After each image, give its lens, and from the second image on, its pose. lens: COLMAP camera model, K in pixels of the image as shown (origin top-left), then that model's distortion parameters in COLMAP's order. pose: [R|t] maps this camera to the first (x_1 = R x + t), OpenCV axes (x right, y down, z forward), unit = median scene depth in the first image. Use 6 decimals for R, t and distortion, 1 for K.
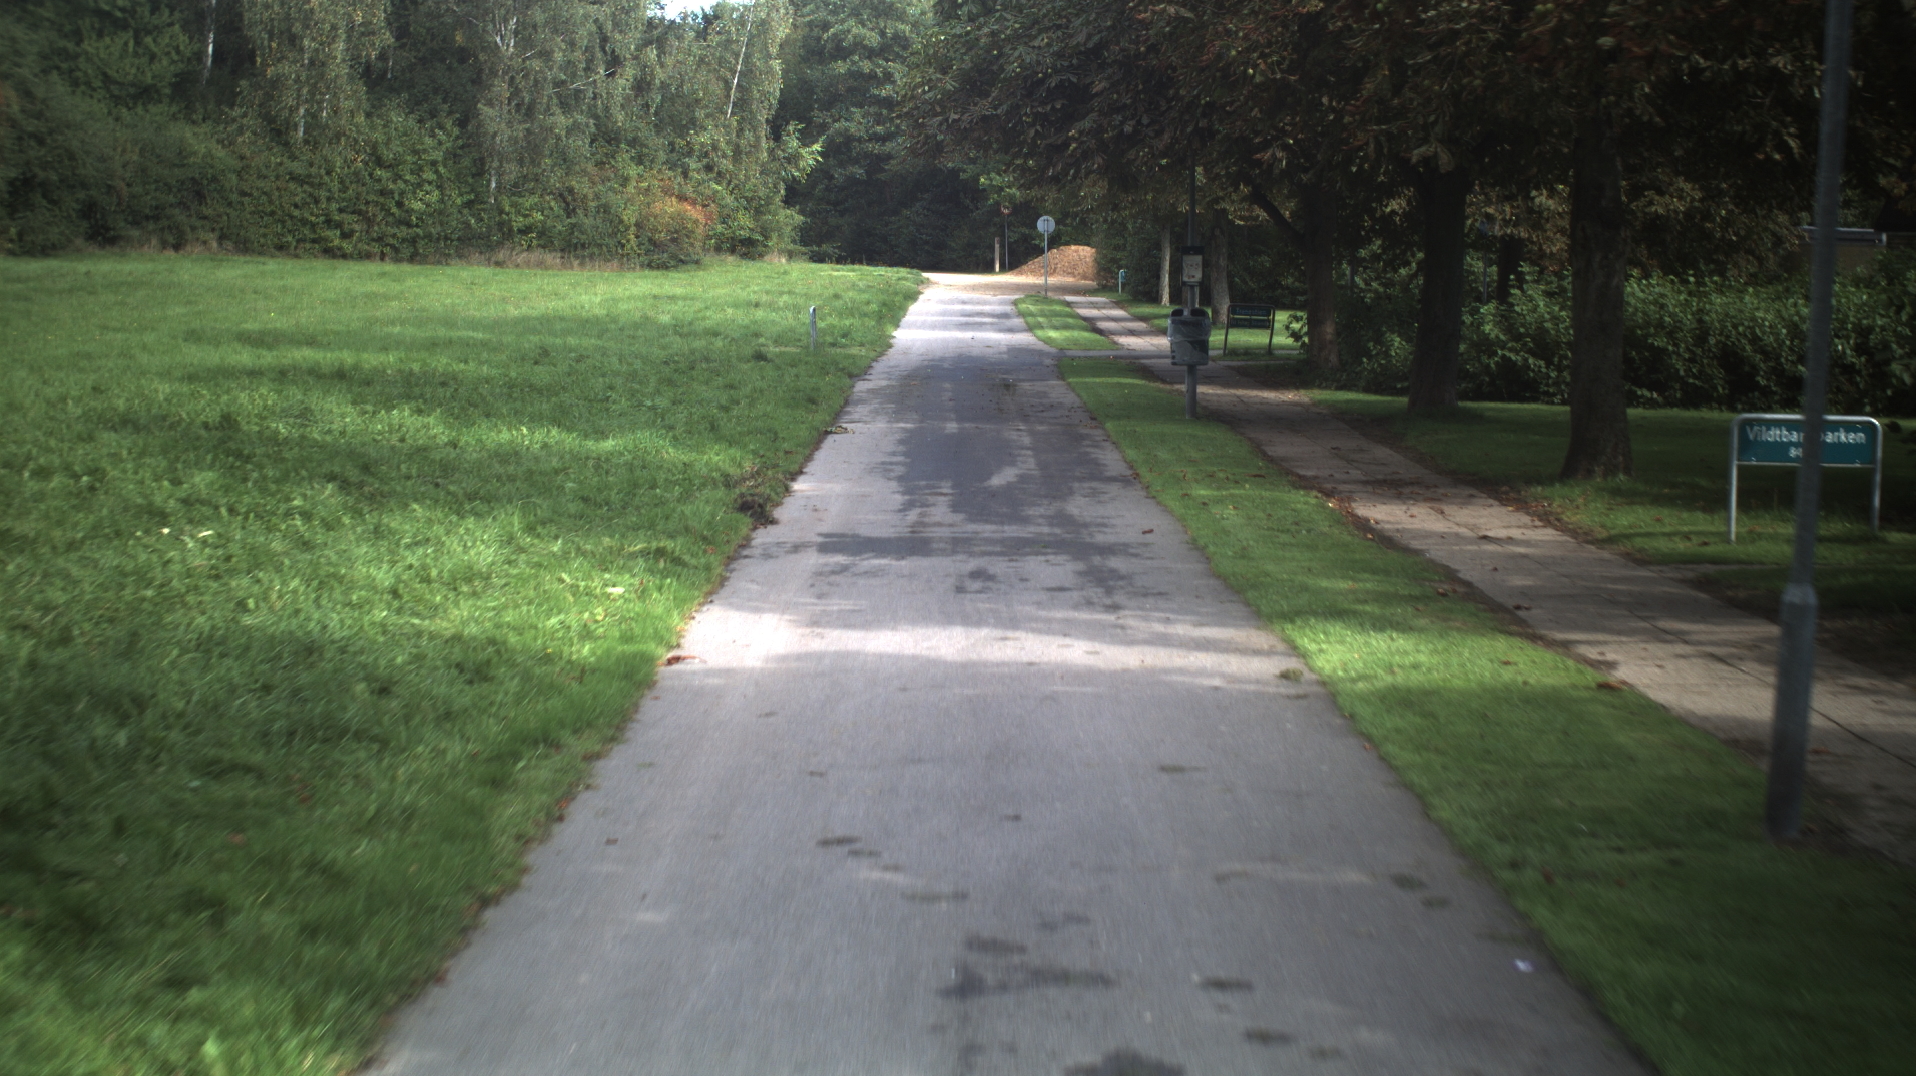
lens RADIAL K [[3445.1, 0, 958.0], [0, 3445.1, 538.0], [0, 0, 1]] dist [-0.304162, 0.511679]
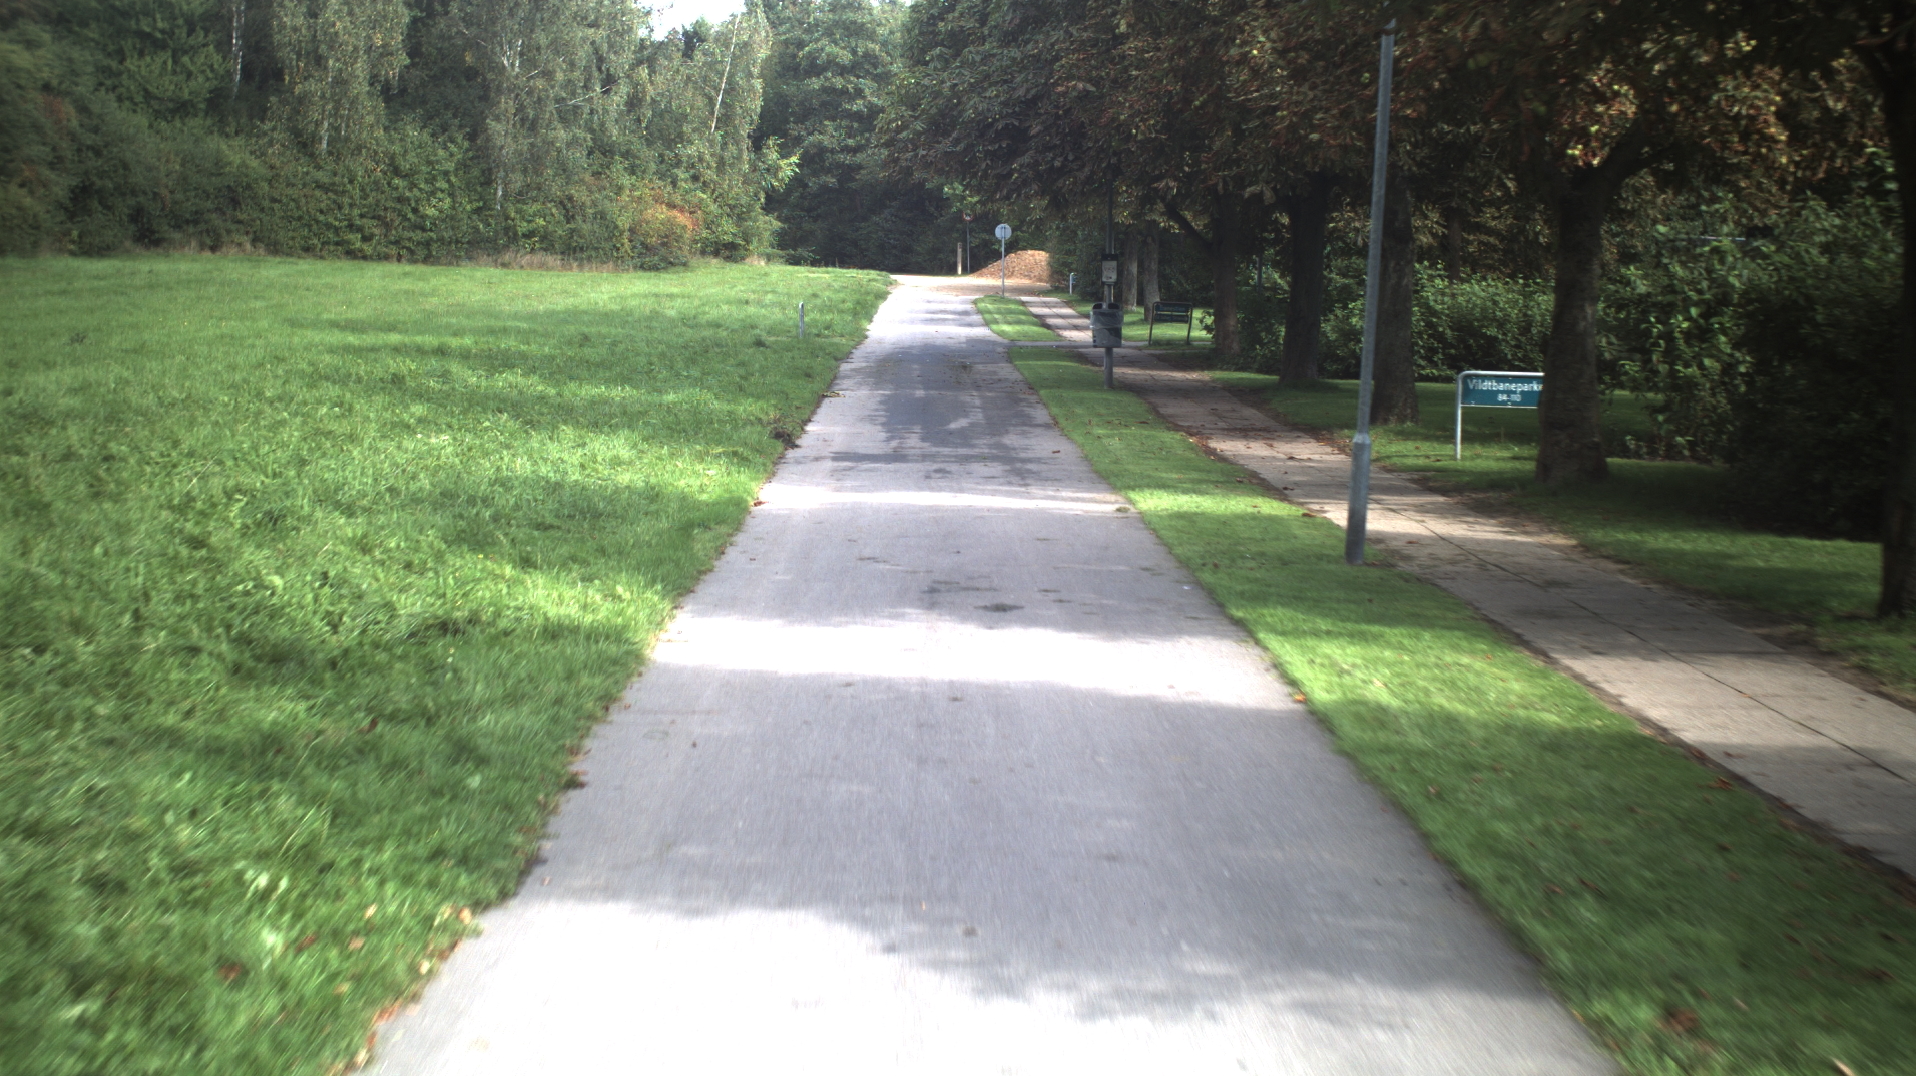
lens RADIAL K [[3445.1, 0, 958.0], [0, 3445.1, 538.0], [0, 0, 1]] dist [-0.304162, 0.511679]
pose [[0.999938, 0.003346, 0.010626, -0.000393], [-0.003338, 0.999994, -0.000840, 0.007815], [-0.010629, 0.000805, 0.999943, -0.098821]]
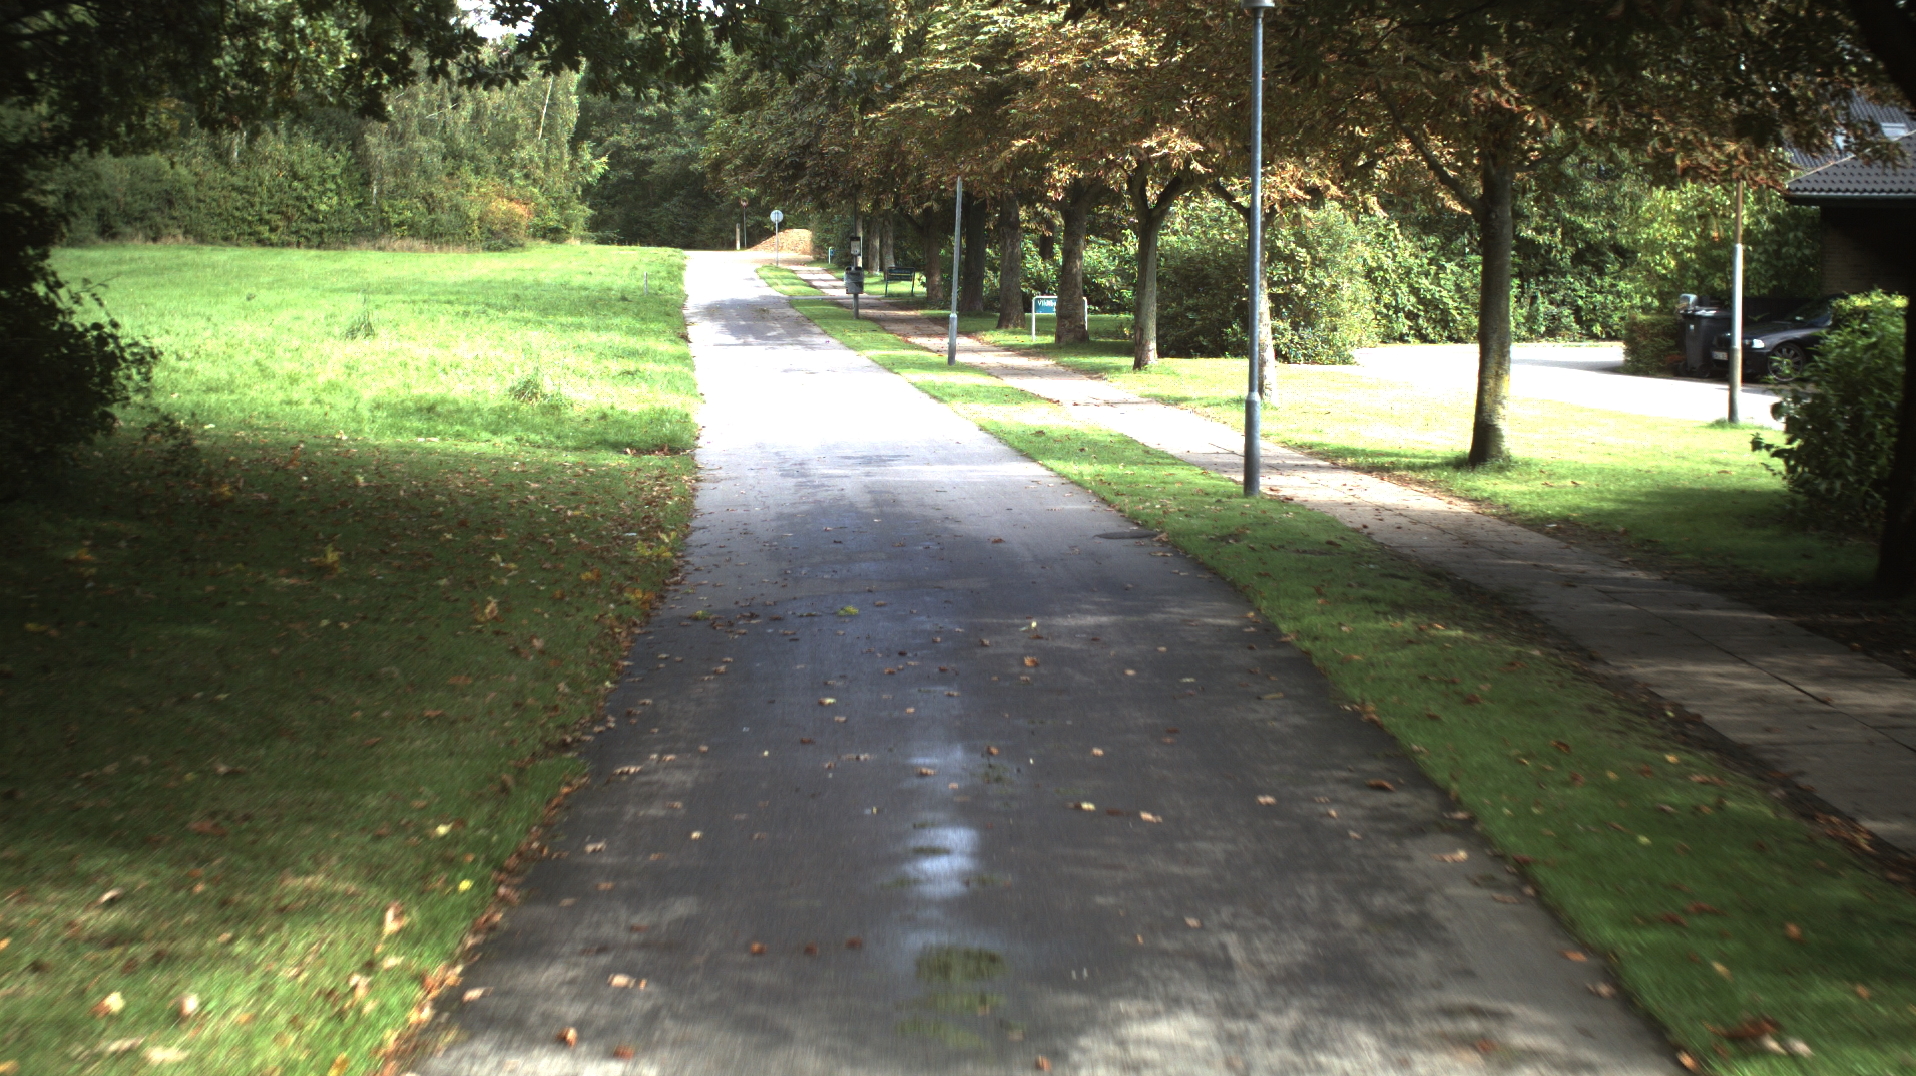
lens RADIAL K [[3445.1, 0, 958.0], [0, 3445.1, 538.0], [0, 0, 1]] dist [-0.304162, 0.511679]
pose [[0.996642, -0.017615, 0.079961, -0.014441], [0.017045, 0.999824, 0.007816, 0.030131], [-0.080085, -0.006427, 0.996767, -0.396005]]
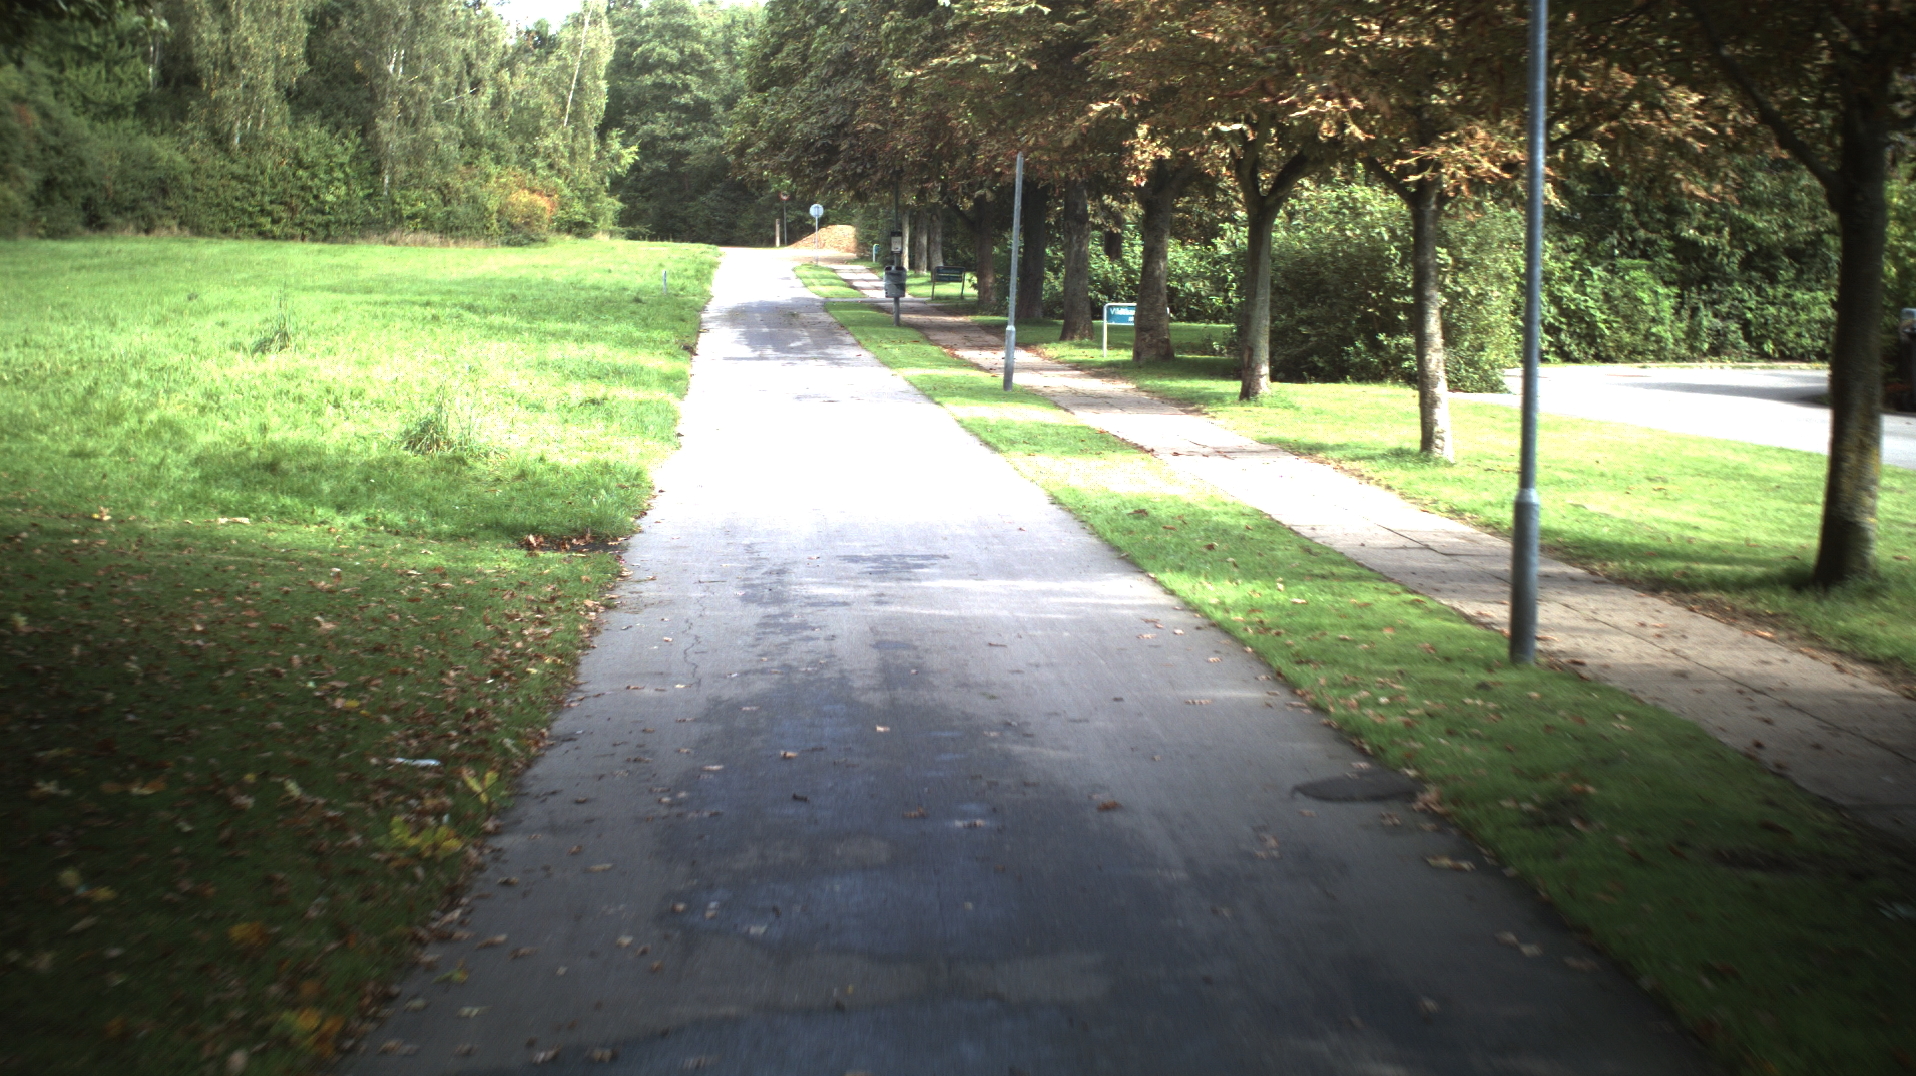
lens RADIAL K [[3445.1, 0, 958.0], [0, 3445.1, 538.0], [0, 0, 1]] dist [-0.304162, 0.511679]
pose [[0.997807, -0.009578, 0.065493, -0.007176], [0.009084, 0.999928, 0.007834, 0.022943], [-0.065563, -0.007221, 0.997822, -0.297135]]
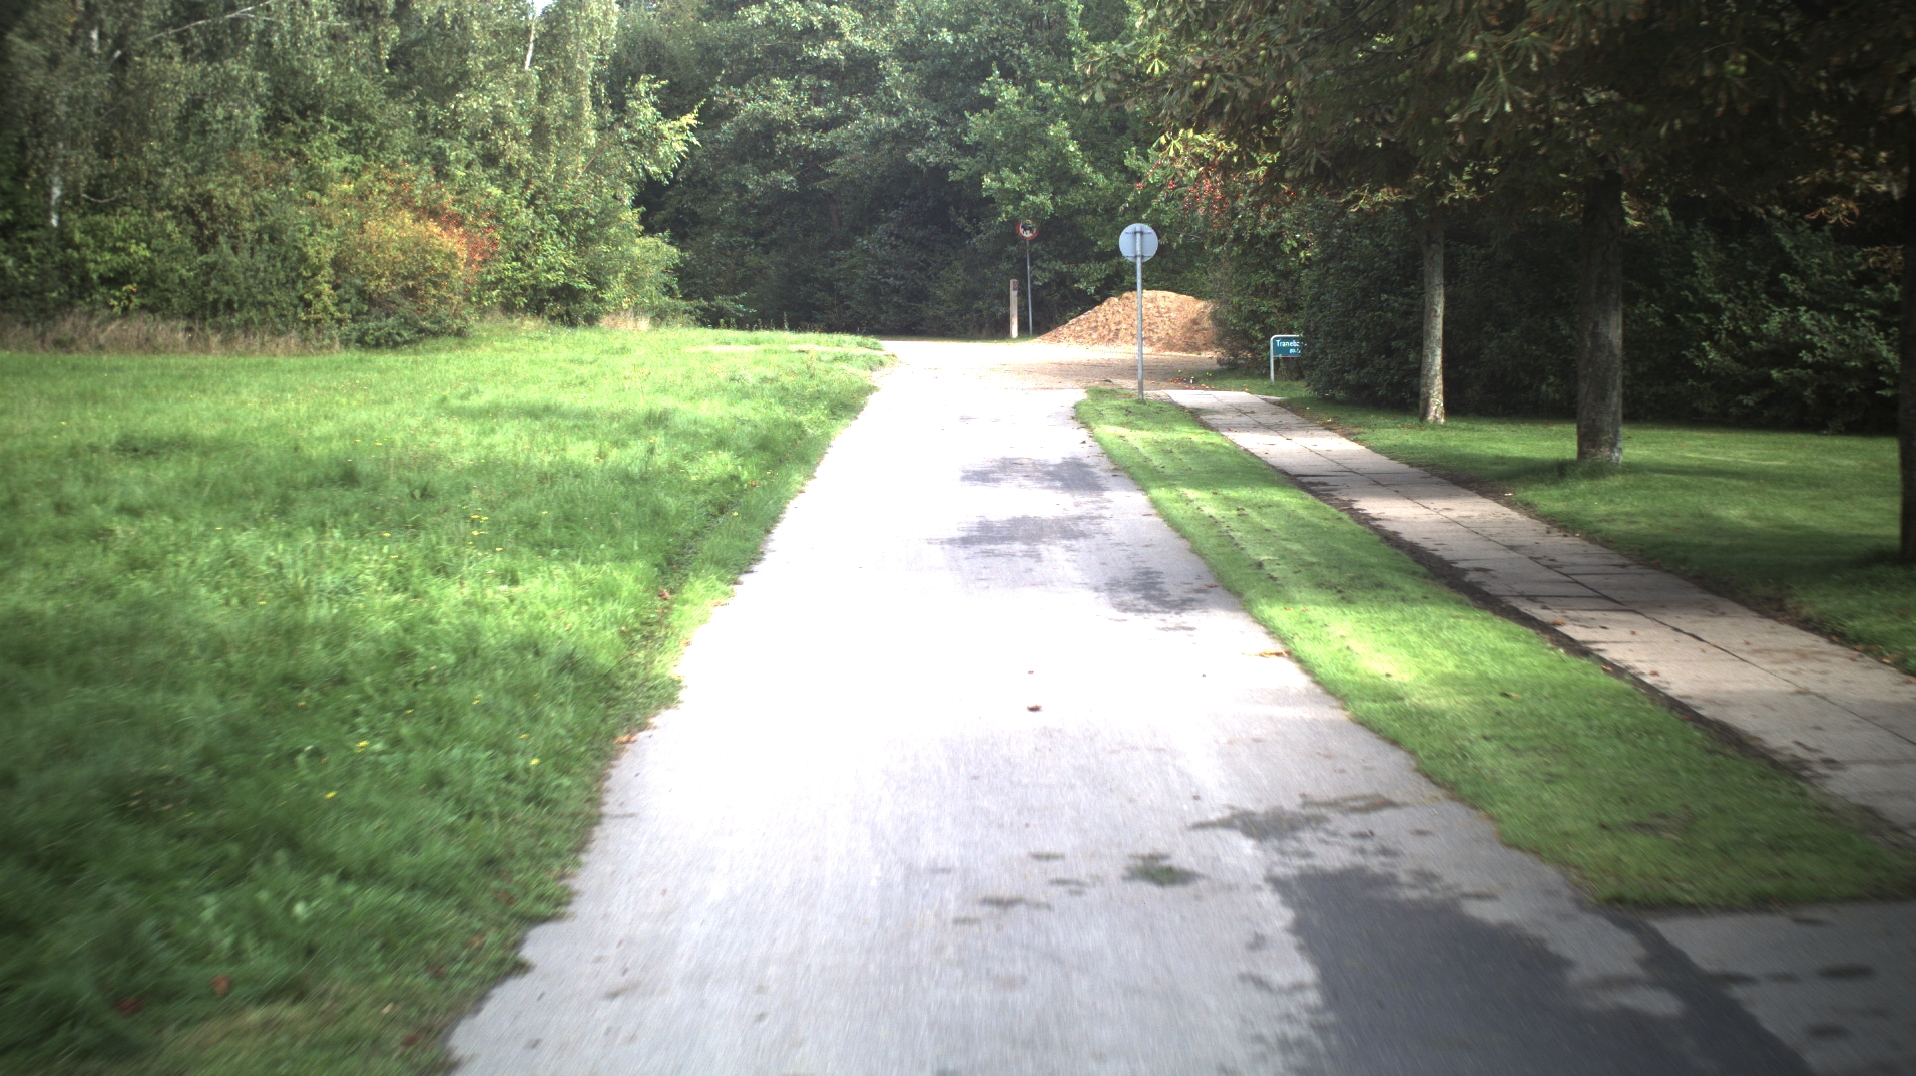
lens RADIAL K [[3445.1, 0, 958.0], [0, 3445.1, 538.0], [0, 0, 1]] dist [-0.304162, 0.511679]
pose [[0.999848, -0.017230, 0.002689, -0.000573], [0.017269, 0.999732, -0.015435, -0.041123], [-0.002422, 0.015479, 0.999877, 0.495217]]
